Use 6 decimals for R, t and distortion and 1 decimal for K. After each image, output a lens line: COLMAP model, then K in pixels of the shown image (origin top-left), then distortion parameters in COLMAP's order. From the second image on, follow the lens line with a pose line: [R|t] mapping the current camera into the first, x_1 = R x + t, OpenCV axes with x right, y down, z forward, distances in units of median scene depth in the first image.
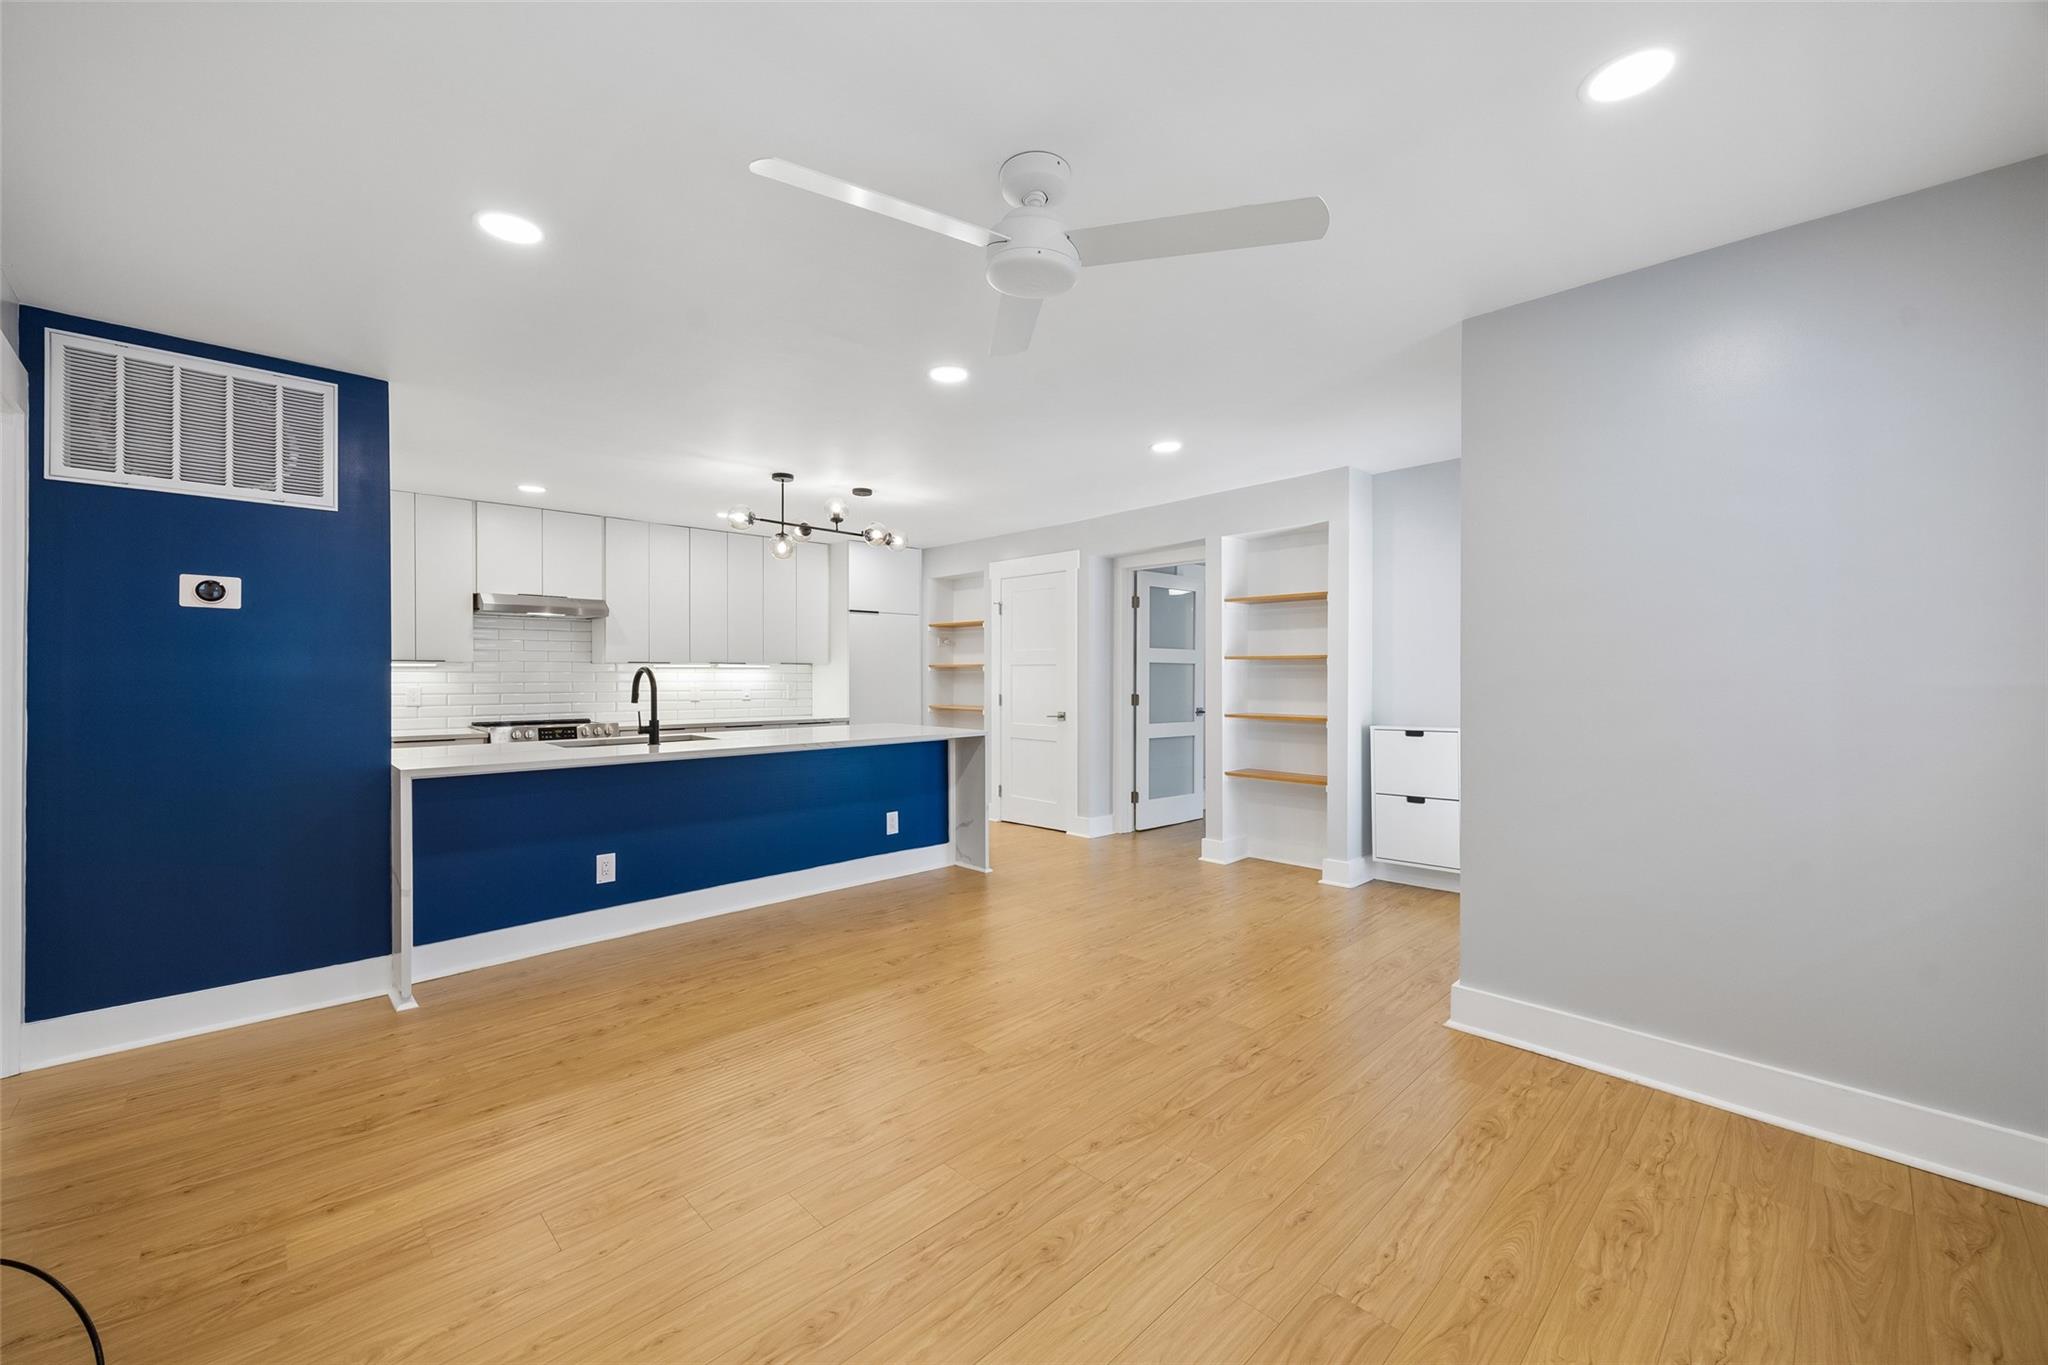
lens RADIAL K [[794.5, 0, 1018.2], [0, 794.5, 675.2], [0, 0, 1]] dist [-0.000702, -0.000308]
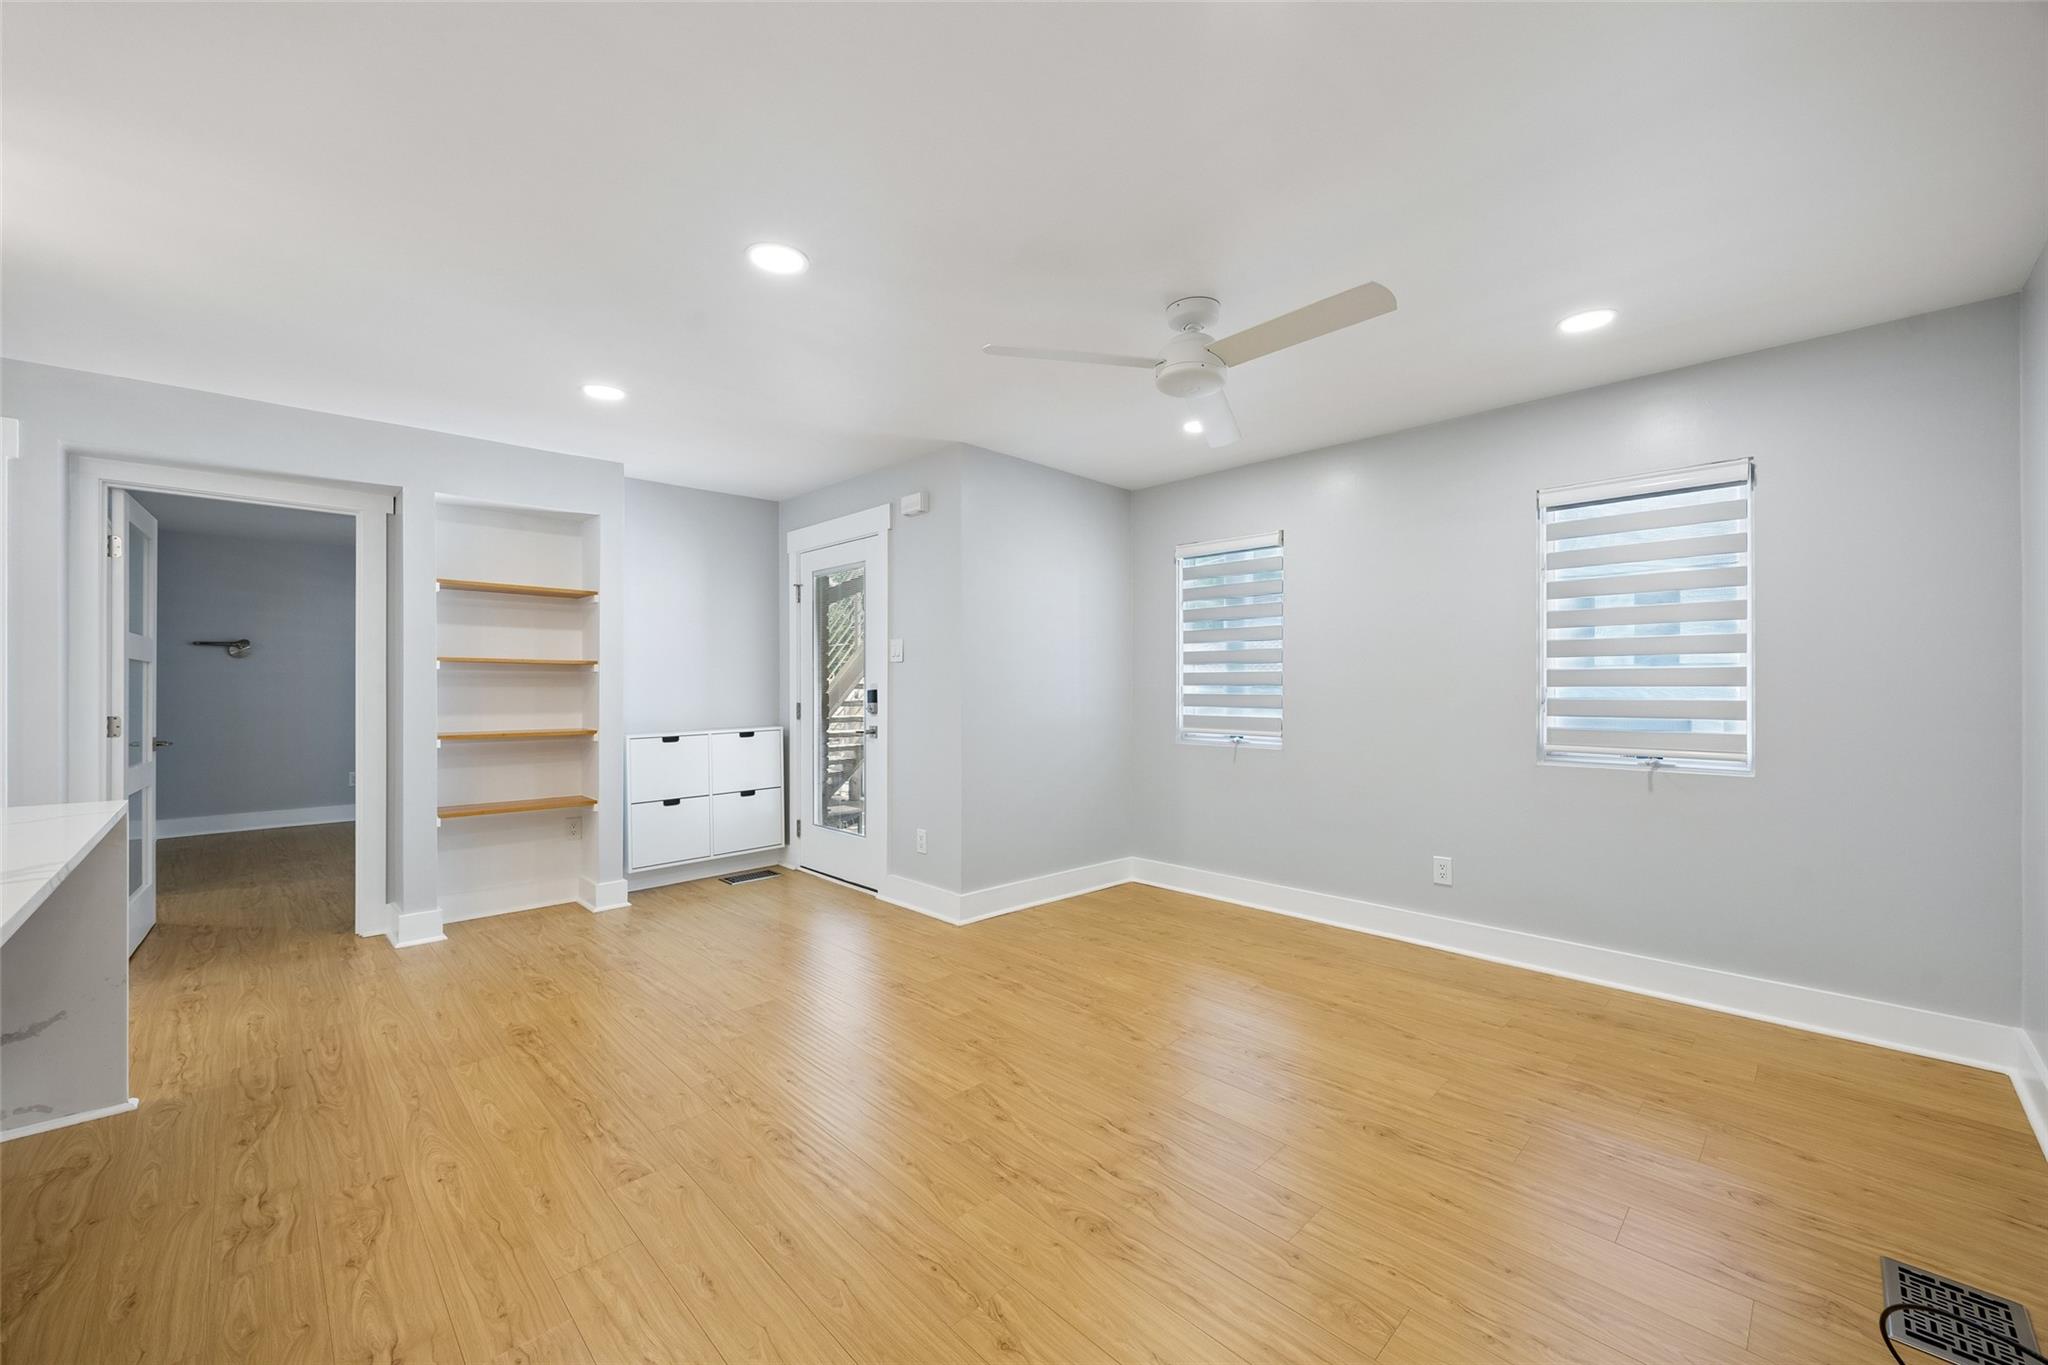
lens RADIAL K [[794.5, 0, 1041.3], [0, 794.5, 670.1], [0, 0, 1]] dist [-0.000702, -0.000308]
pose [[-0.012178, 0.021170, 0.999702, -0.551307], [0.003227, 0.999771, -0.021132, 0.006797], [-0.999921, 0.002968, -0.012243, 0.529707]]
